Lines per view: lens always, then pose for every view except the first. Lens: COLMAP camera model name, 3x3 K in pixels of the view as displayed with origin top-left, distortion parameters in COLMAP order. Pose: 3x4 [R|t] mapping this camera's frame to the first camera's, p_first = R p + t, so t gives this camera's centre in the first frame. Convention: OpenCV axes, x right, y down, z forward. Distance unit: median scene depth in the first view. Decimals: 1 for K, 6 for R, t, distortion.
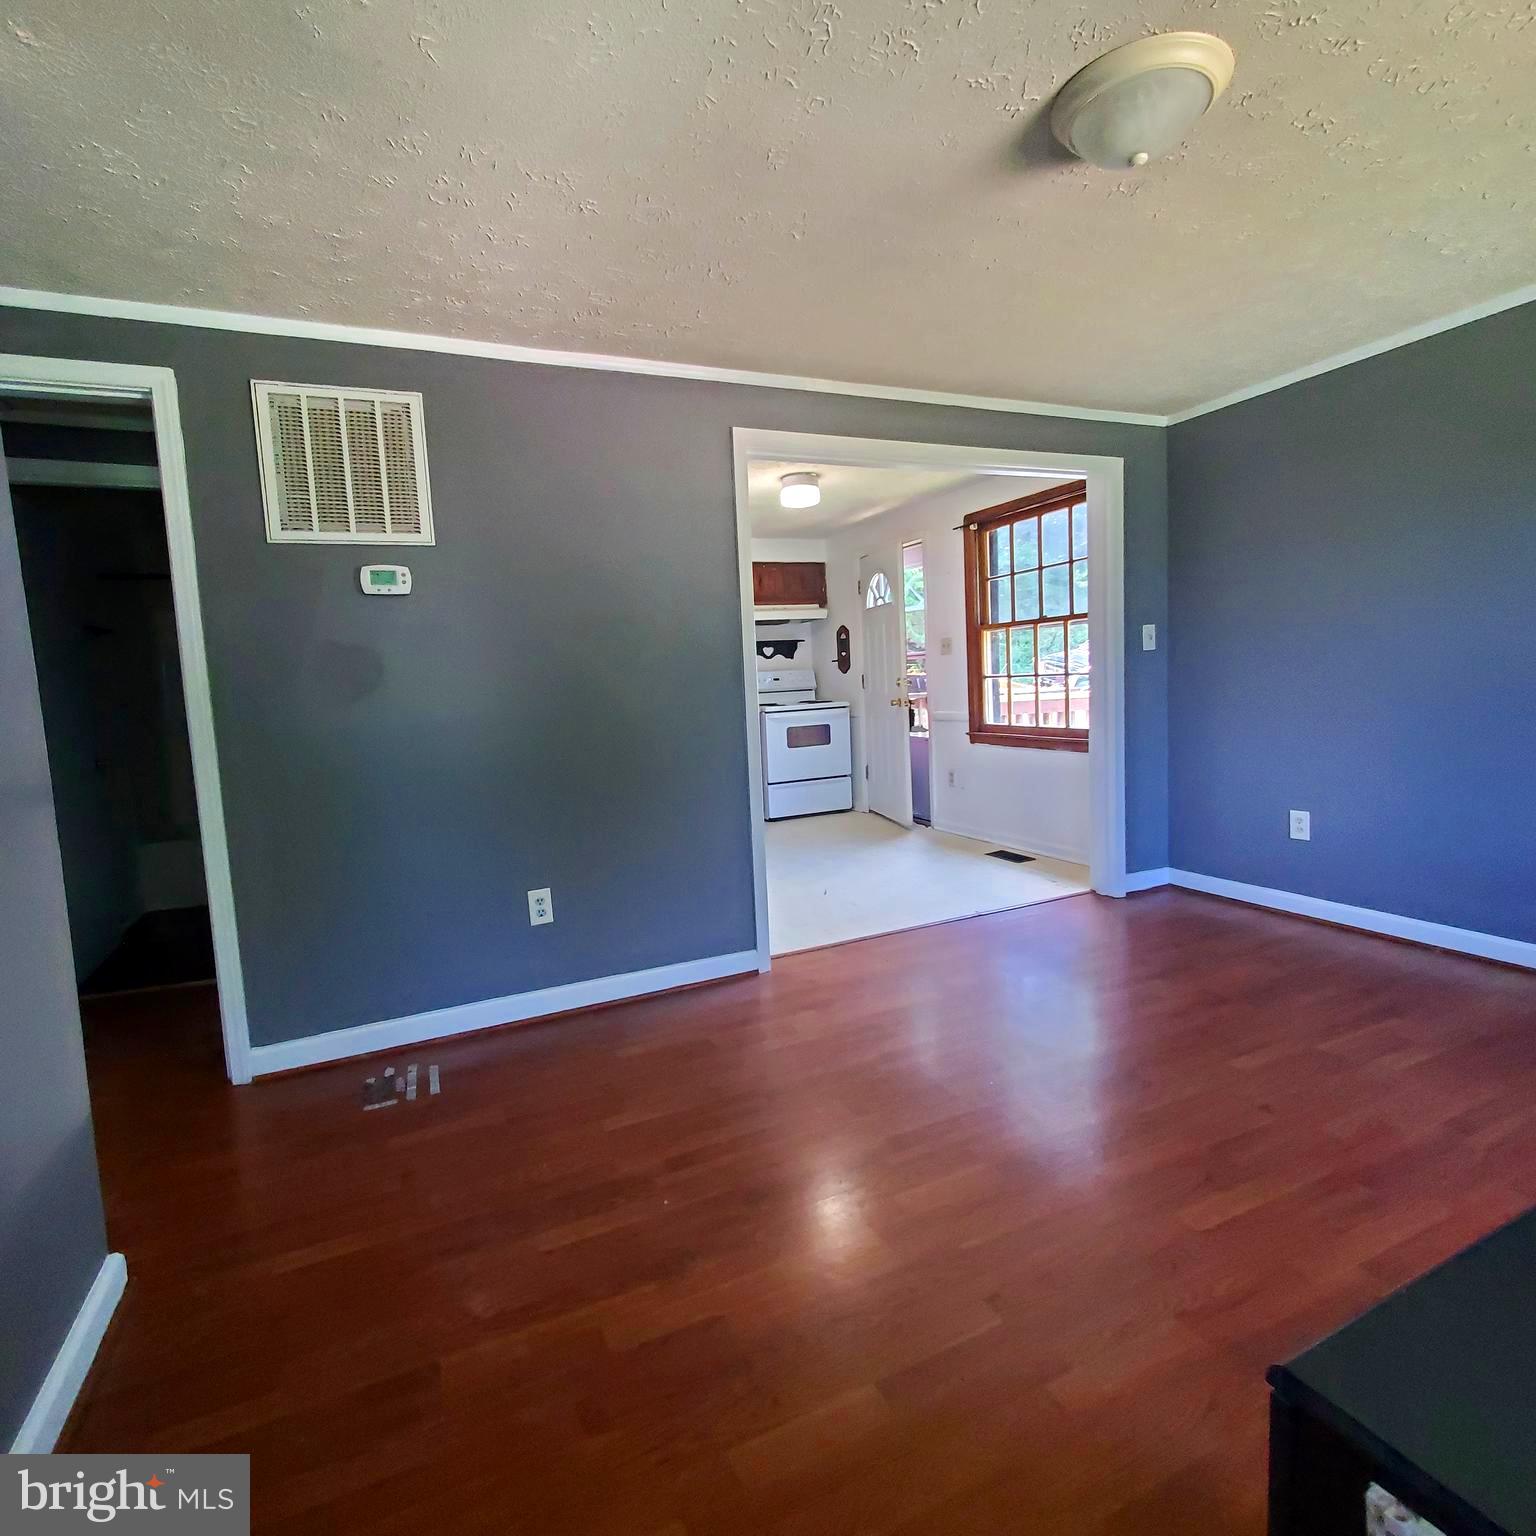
lens RADIAL K [[810.3, 0, 733.3], [0, 810.3, 749.5], [0, 0, 1]] dist [0.002778, -0.000163]
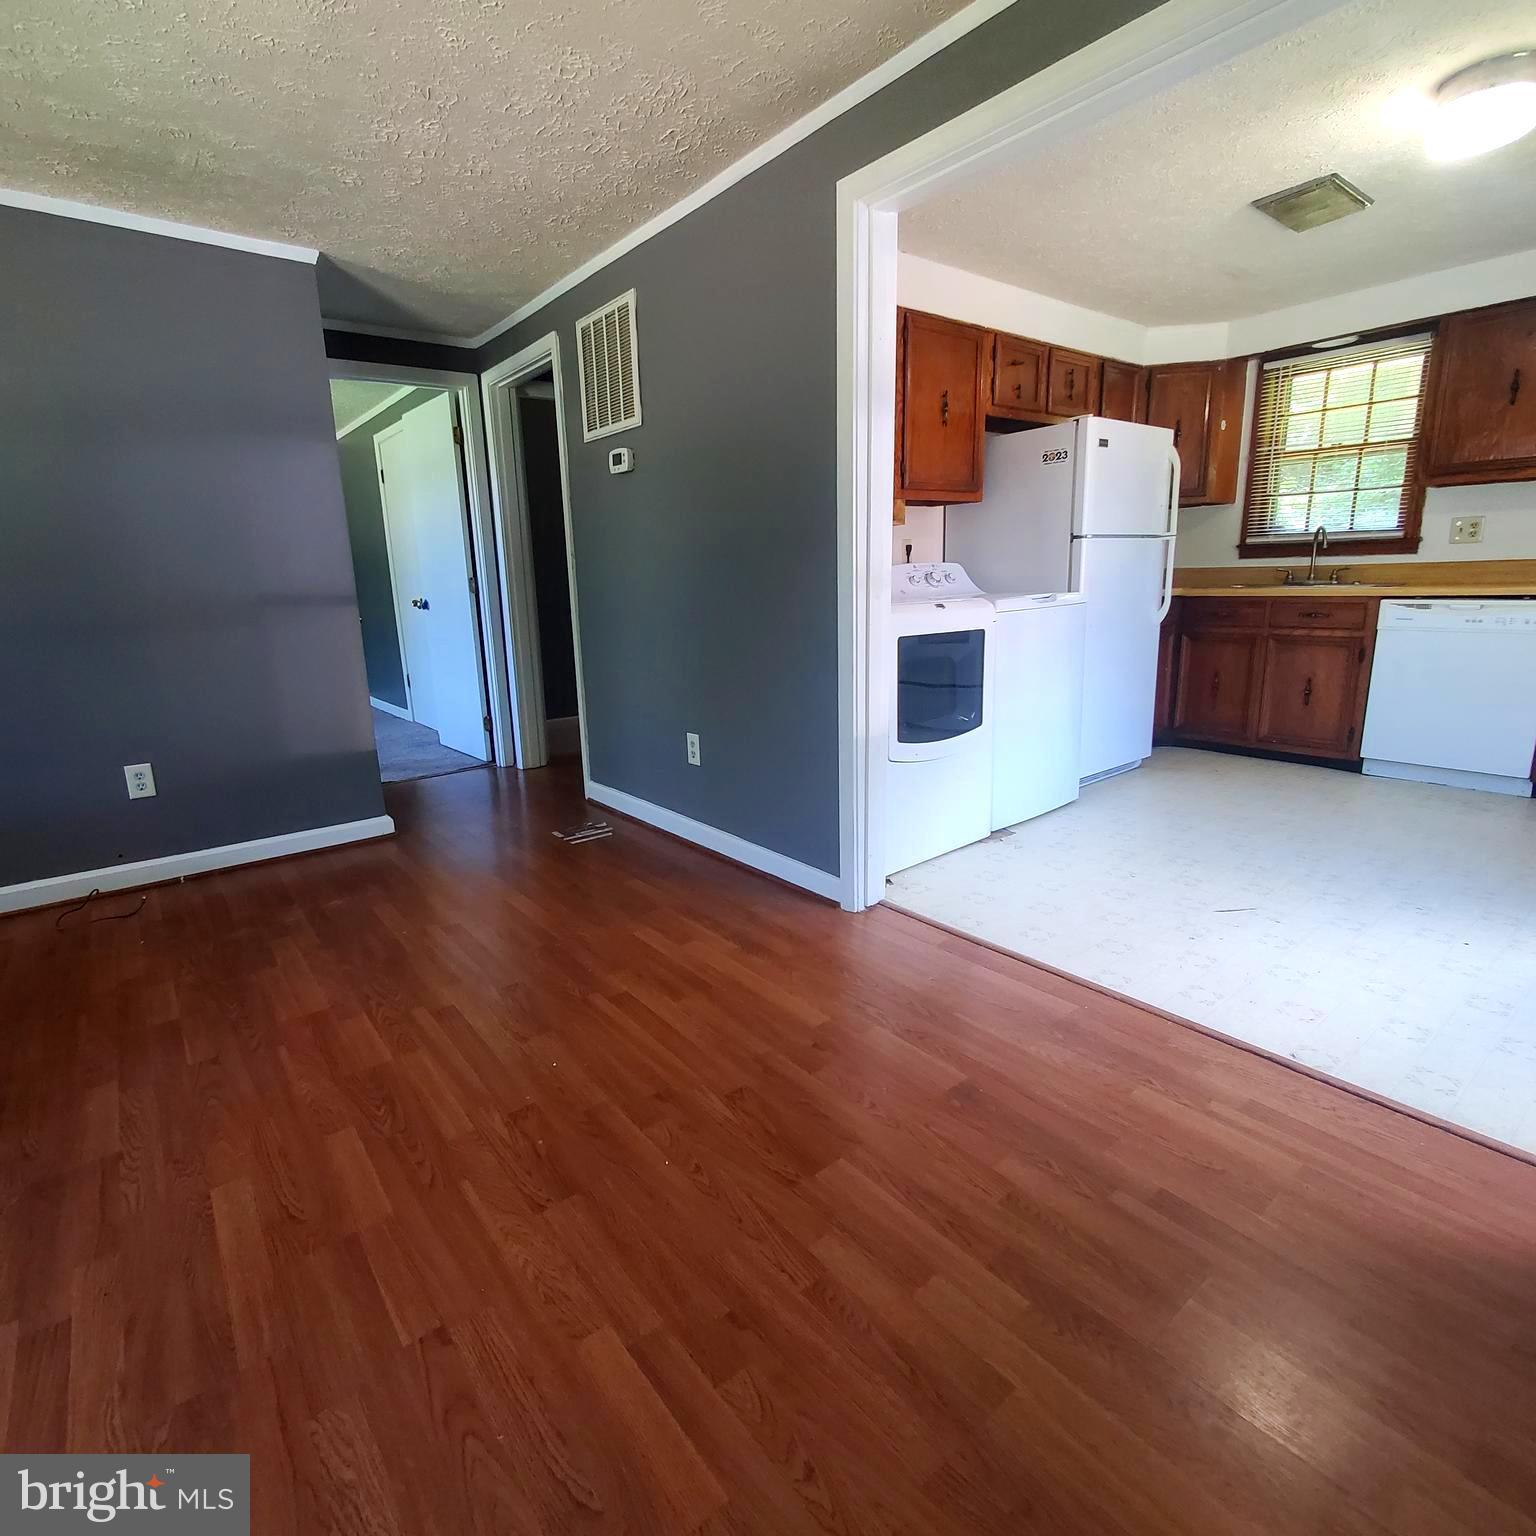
lens RADIAL K [[810.3, 0, 733.3], [0, 810.3, 749.5], [0, 0, 1]] dist [0.002778, -0.000163]
pose [[0.243524, 0.254356, -0.935948, 0.403877], [-0.064048, 0.967111, 0.246161, -0.042072], [0.967778, -0.000001, 0.251806, 0.373740]]
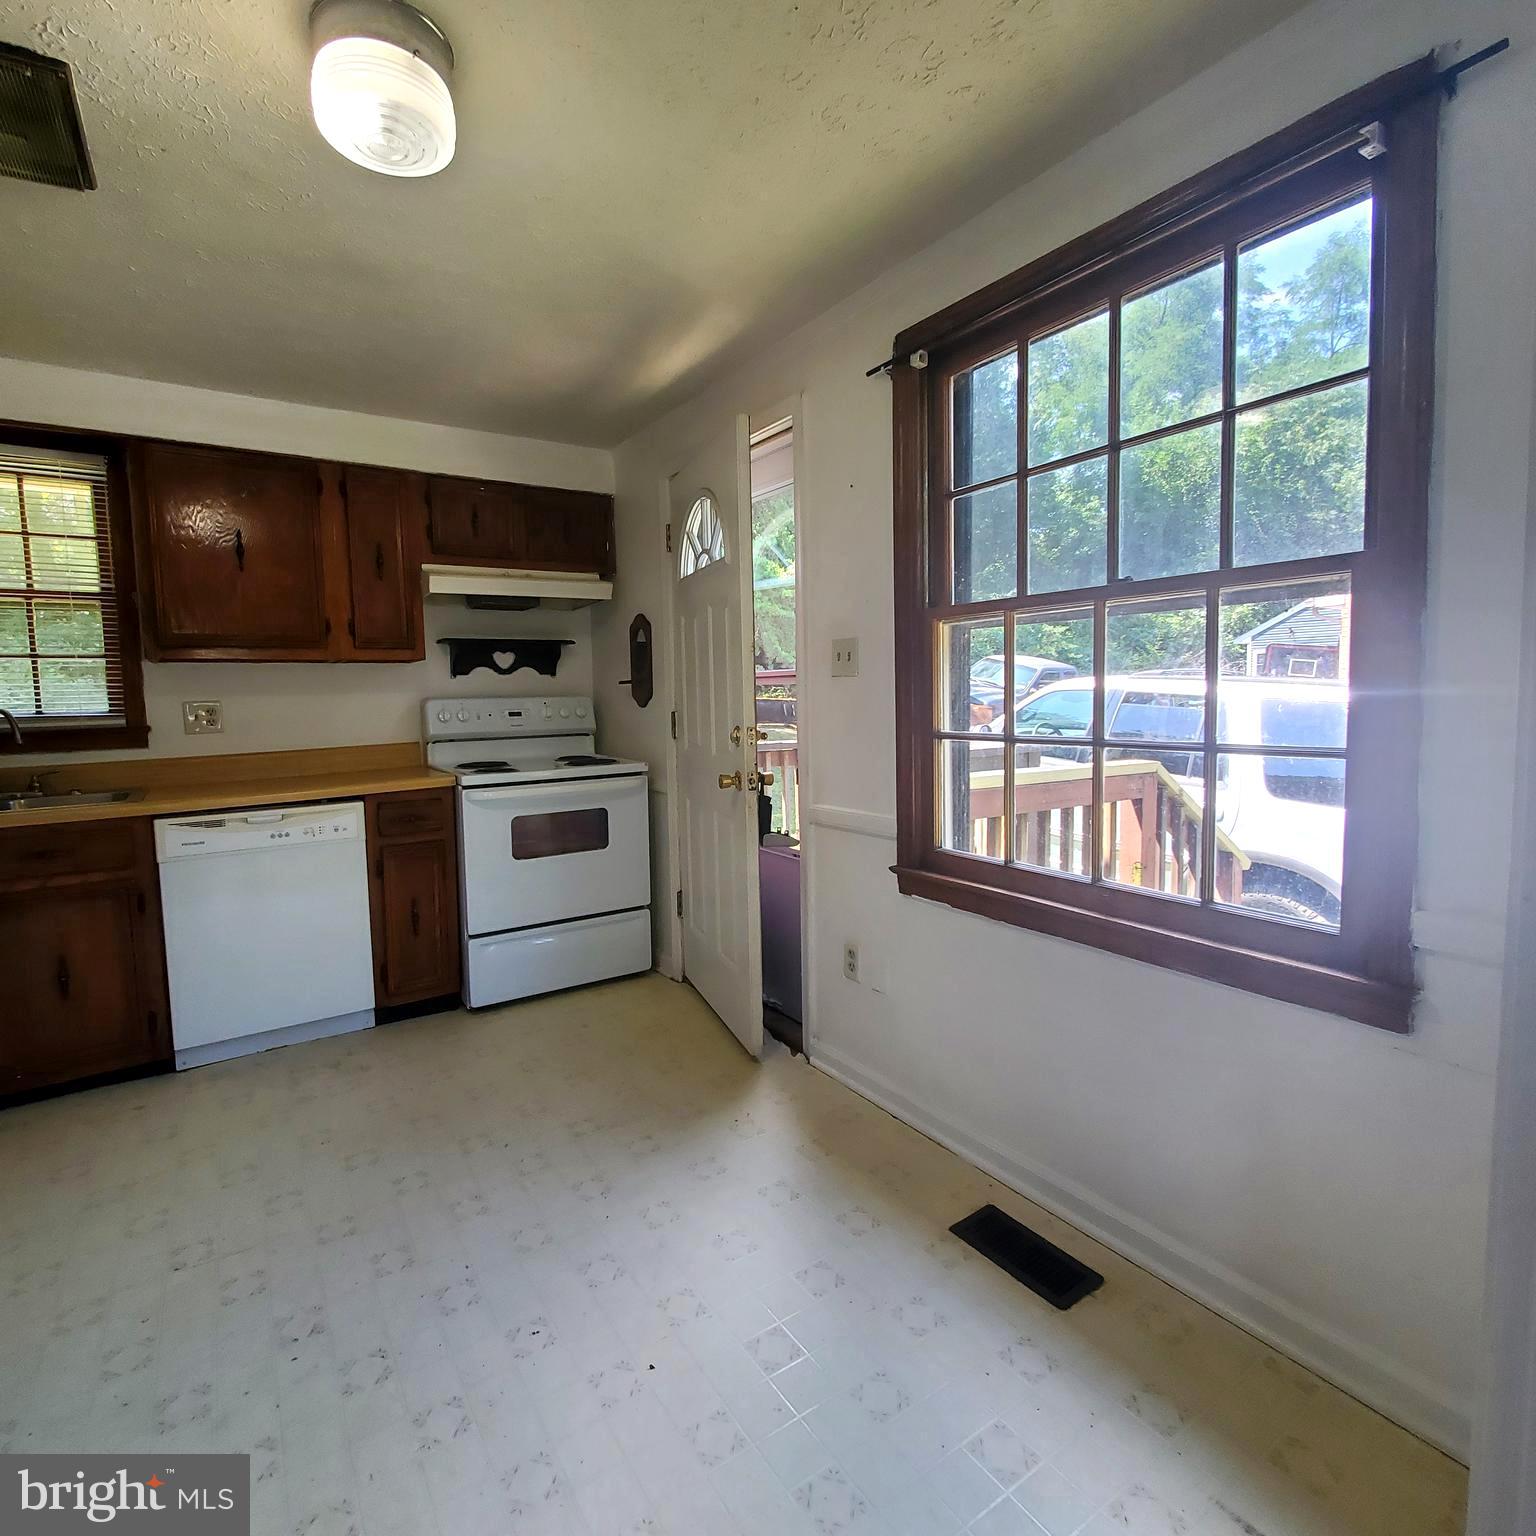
lens RADIAL K [[810.3, 0, 733.3], [0, 810.3, 749.5], [0, 0, 1]] dist [0.002778, -0.000163]
pose [[0.986753, 0.021053, 0.160860, 0.129622], [-0.017156, 0.999526, -0.025574, -0.063265], [-0.161322, 0.022476, 0.986646, 0.556302]]
